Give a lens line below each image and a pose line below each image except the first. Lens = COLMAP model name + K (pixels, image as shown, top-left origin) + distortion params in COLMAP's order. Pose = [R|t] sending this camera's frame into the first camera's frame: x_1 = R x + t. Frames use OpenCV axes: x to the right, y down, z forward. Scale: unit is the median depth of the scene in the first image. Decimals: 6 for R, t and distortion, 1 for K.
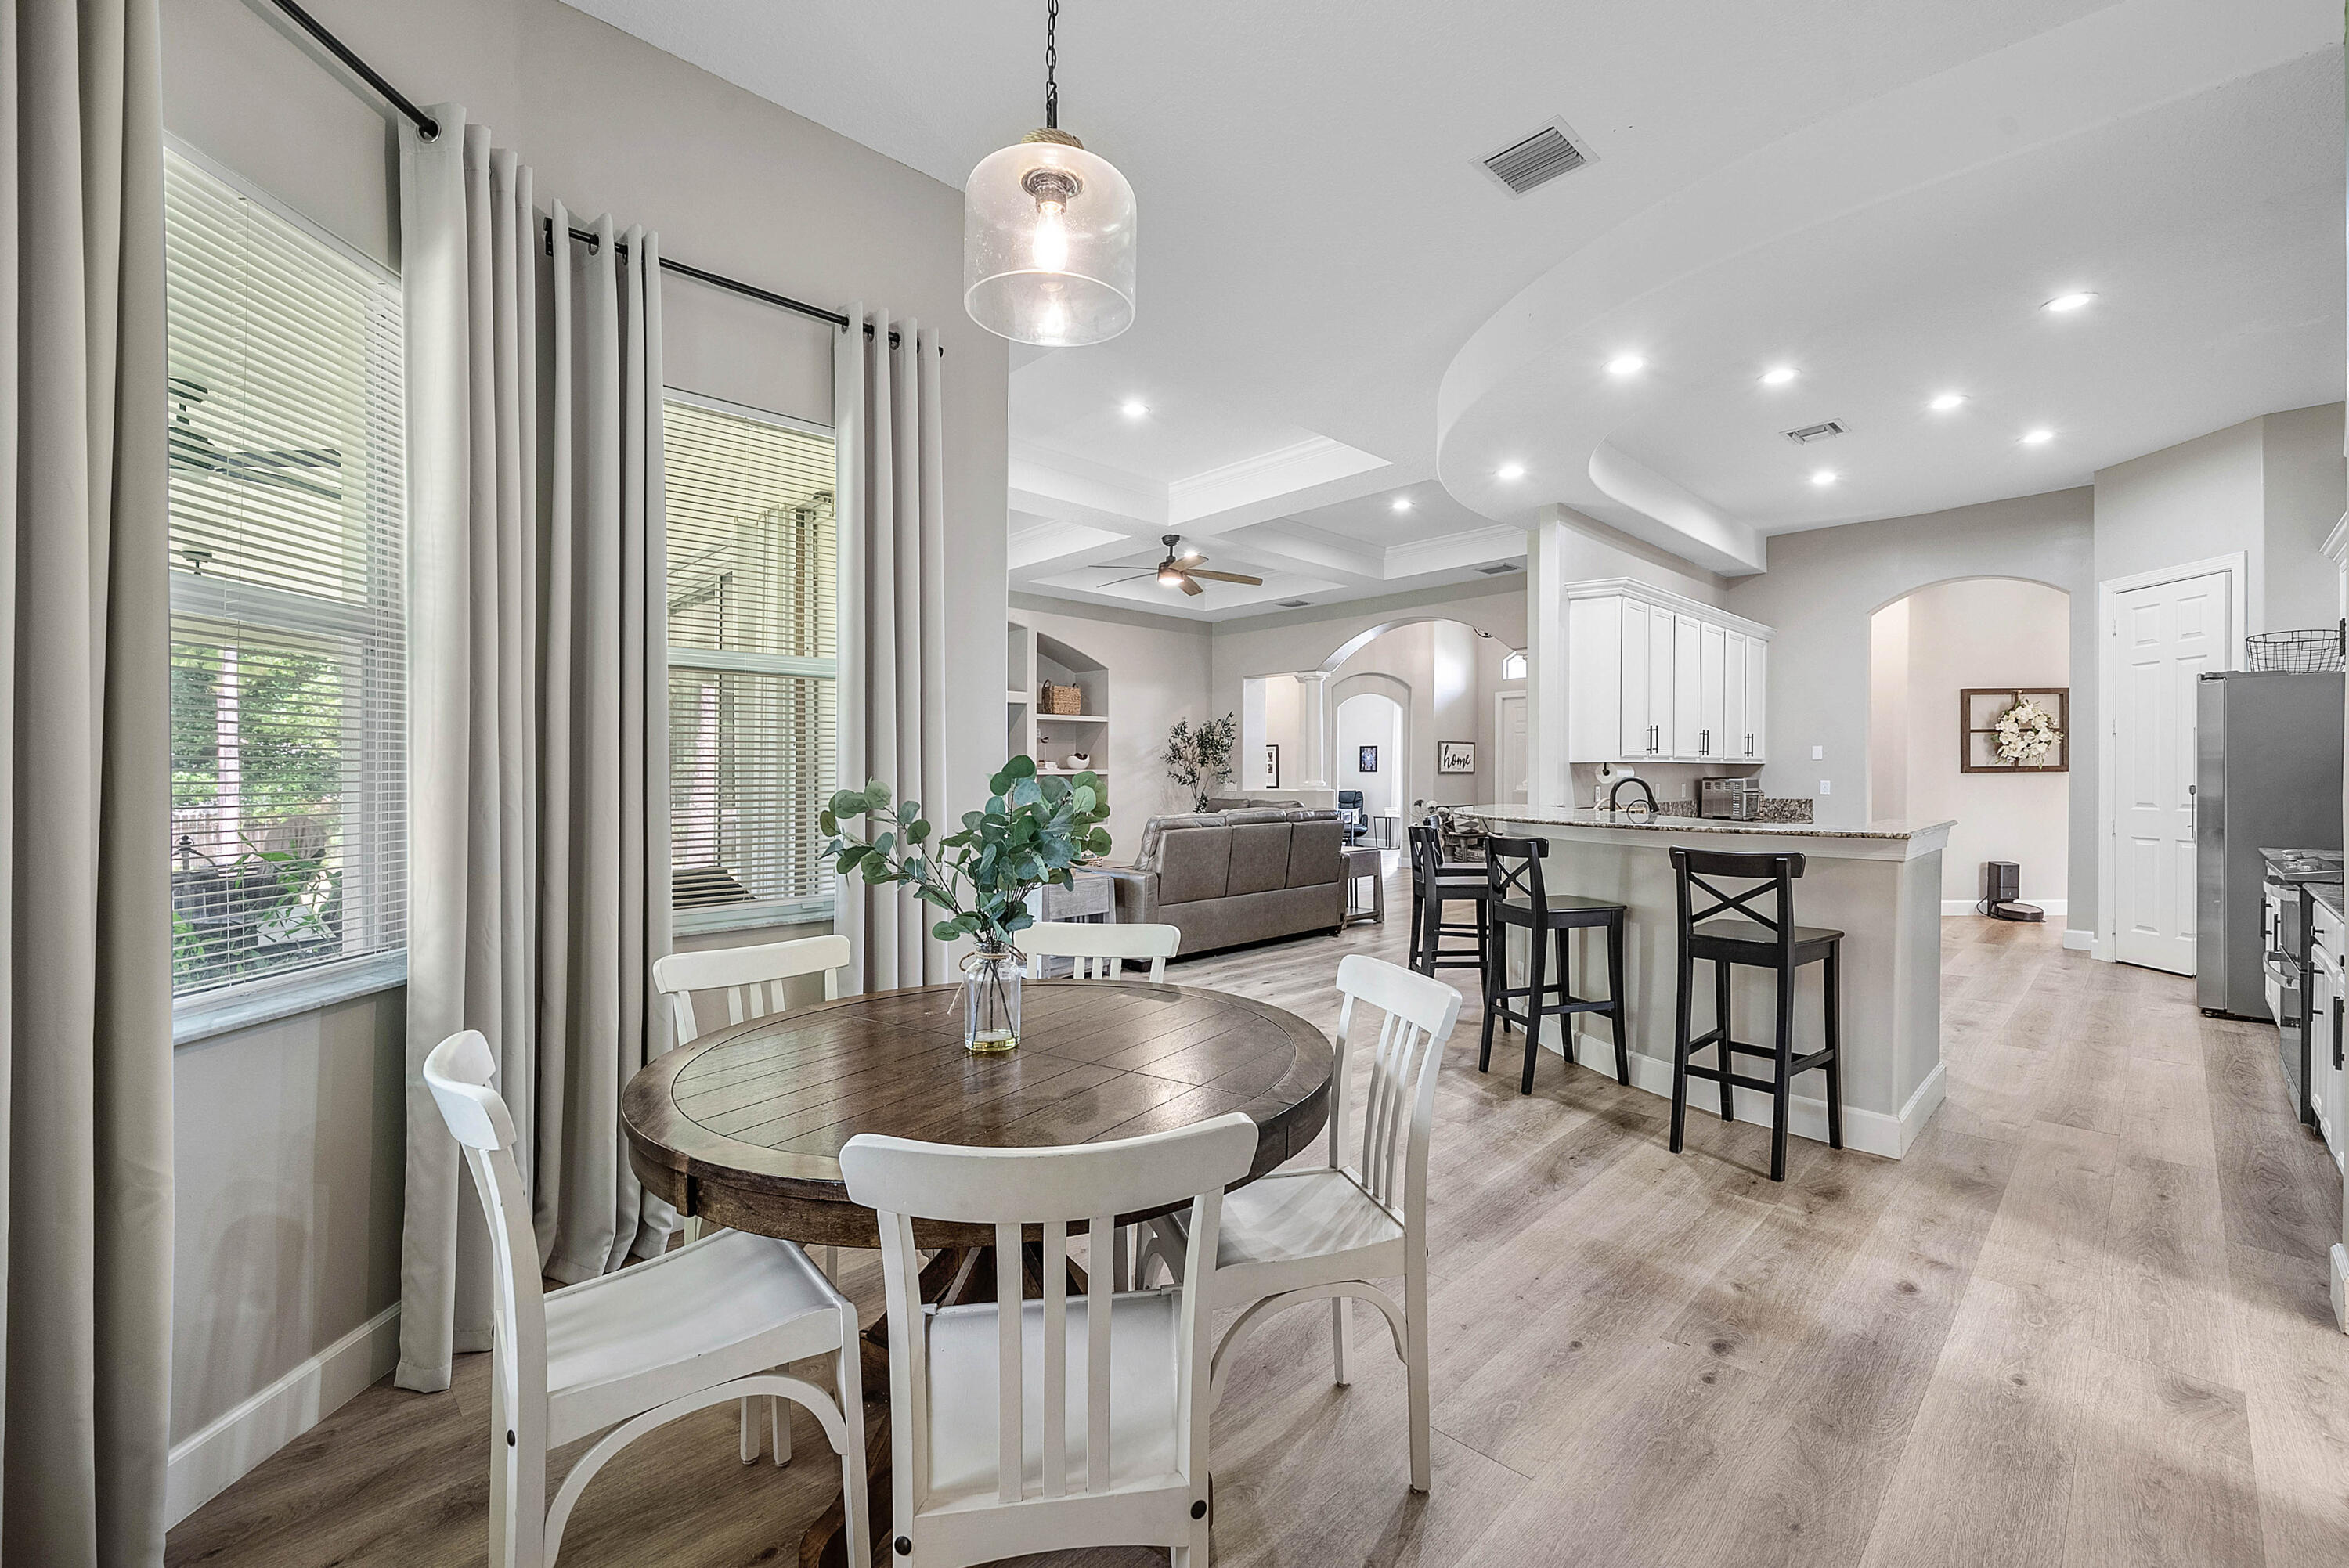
lens RADIAL K [[964.7, 0, 1186.3], [0, 964.7, 797.4], [0, 0, 1]] dist [-0.010746, 0.000030]
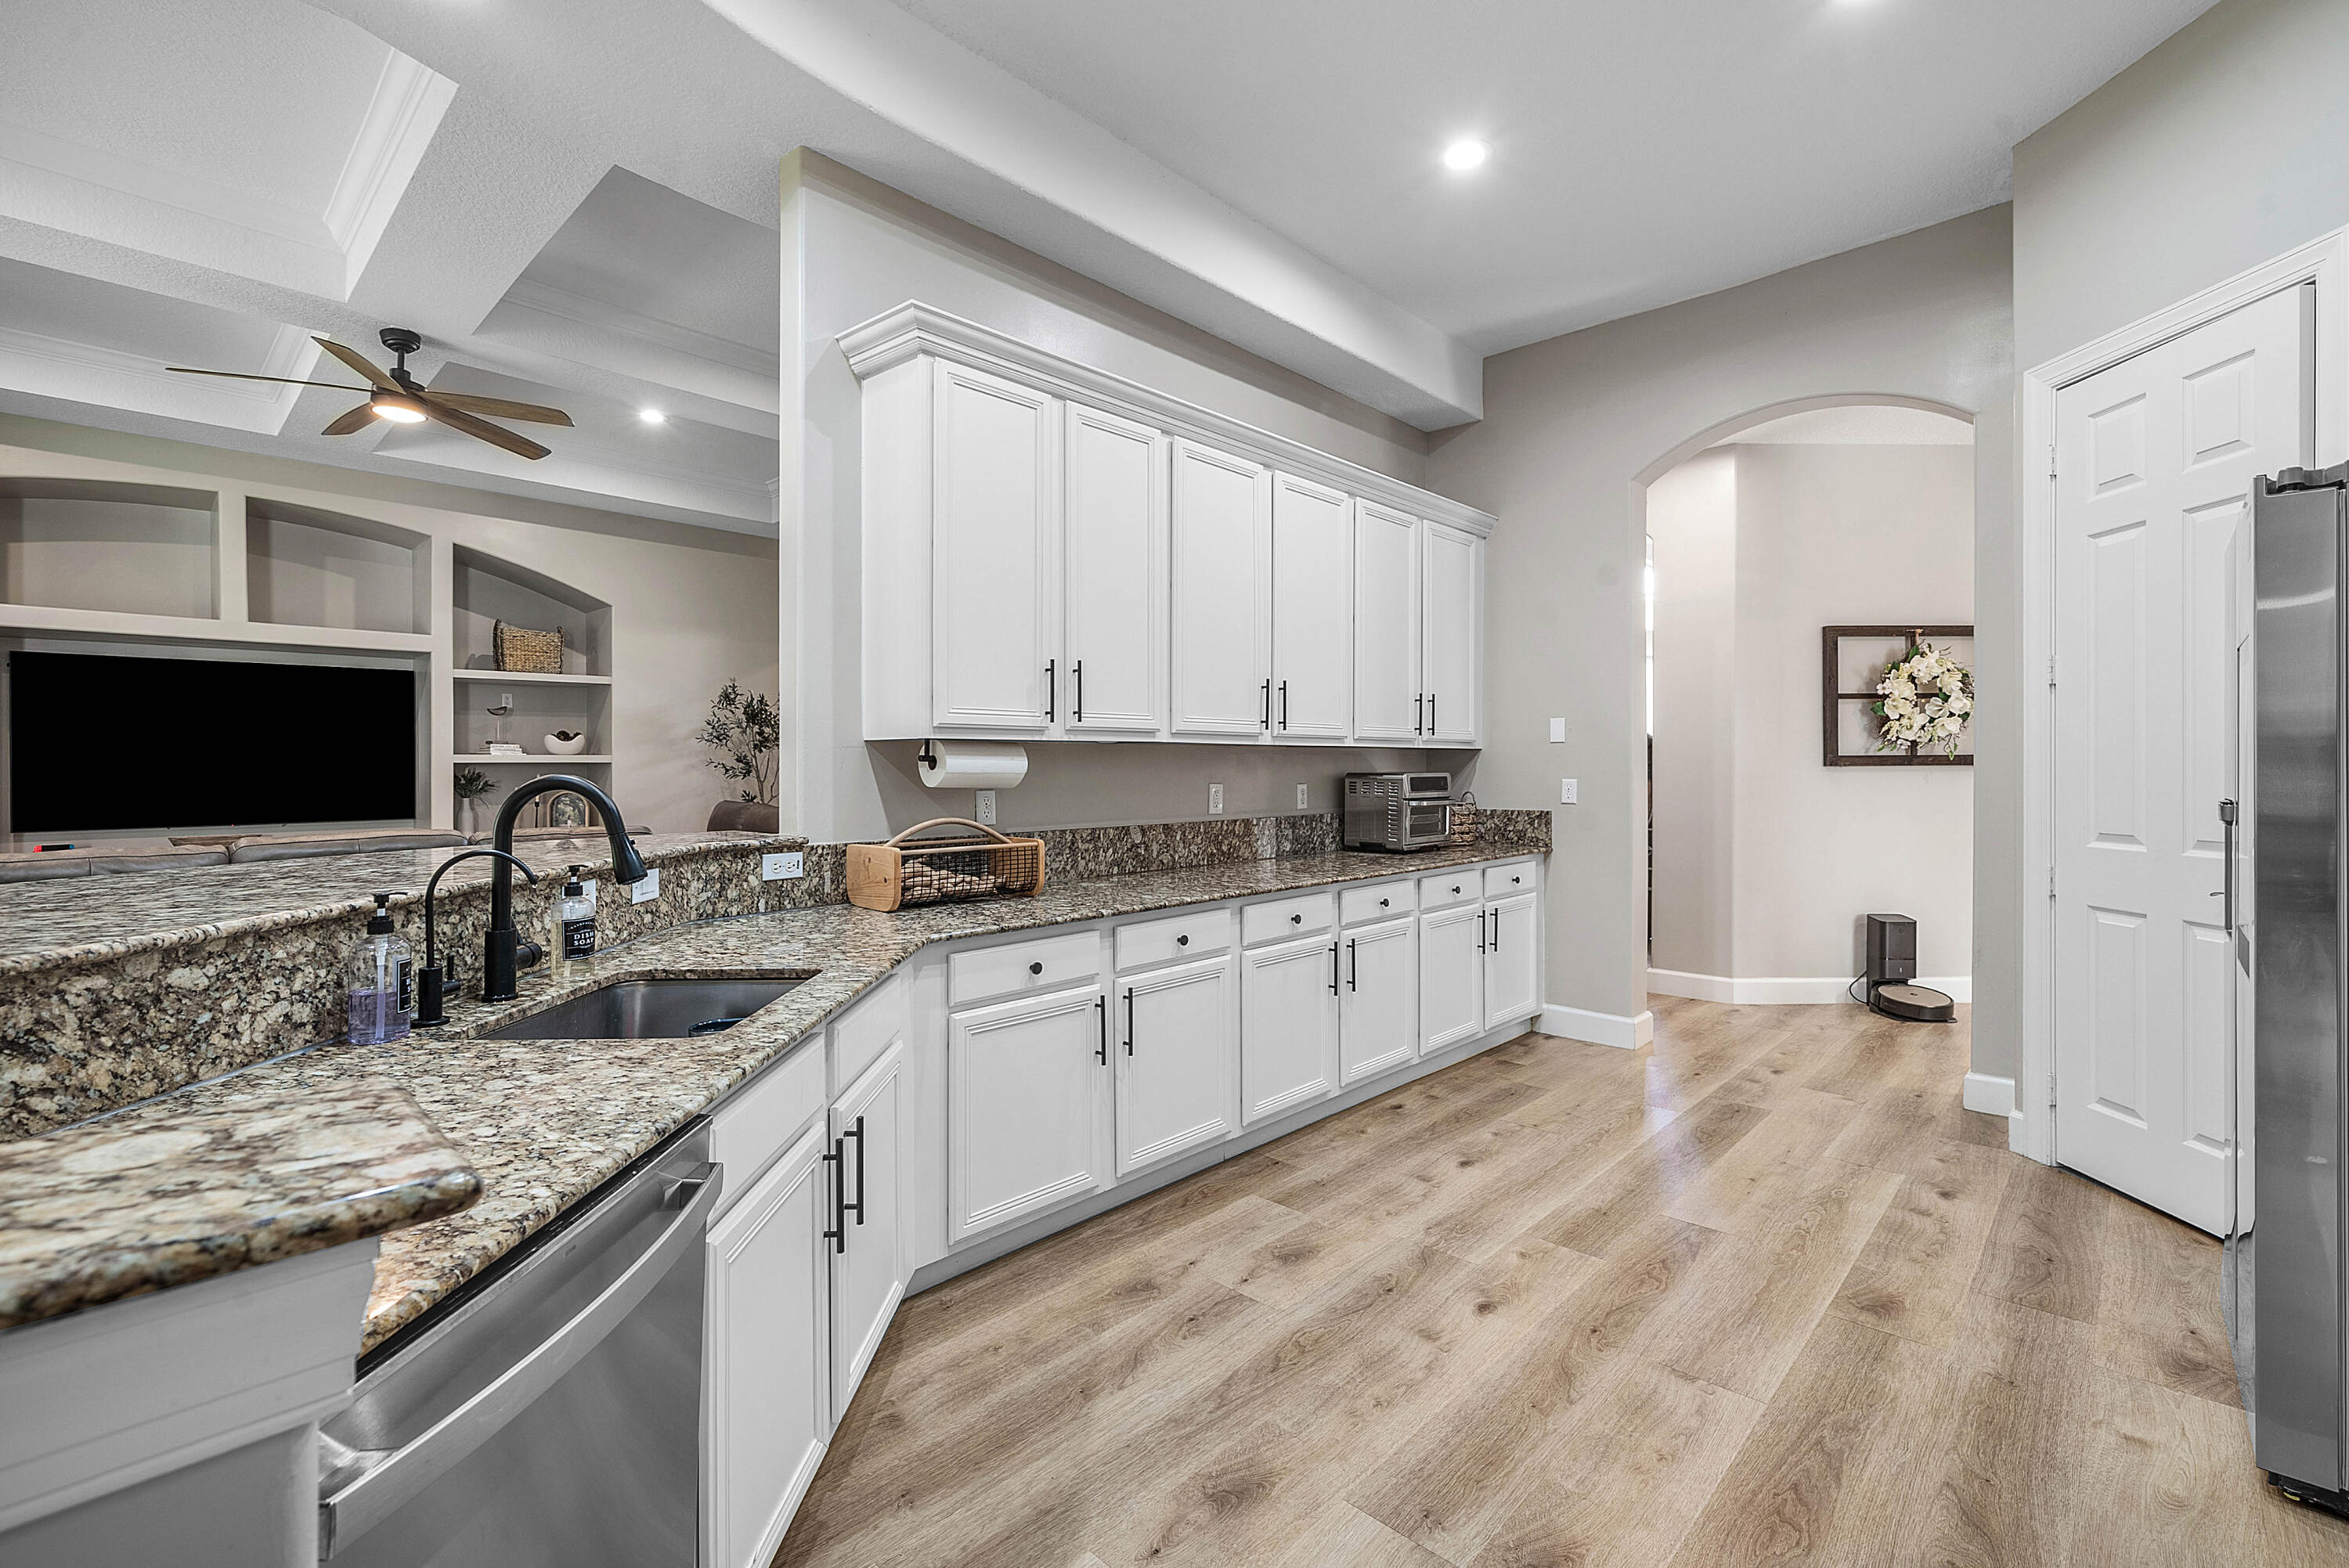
lens RADIAL K [[1023.8, 0, 1176.2], [0, 1023.8, 780.3], [0, 0, 1]] dist [-0.011781, 0.000339]
pose [[0.999448, 0.003707, 0.033012, 0.388798], [-0.003424, 0.999957, -0.008628, -0.010084], [-0.033042, 0.008510, 0.999418, 0.382055]]
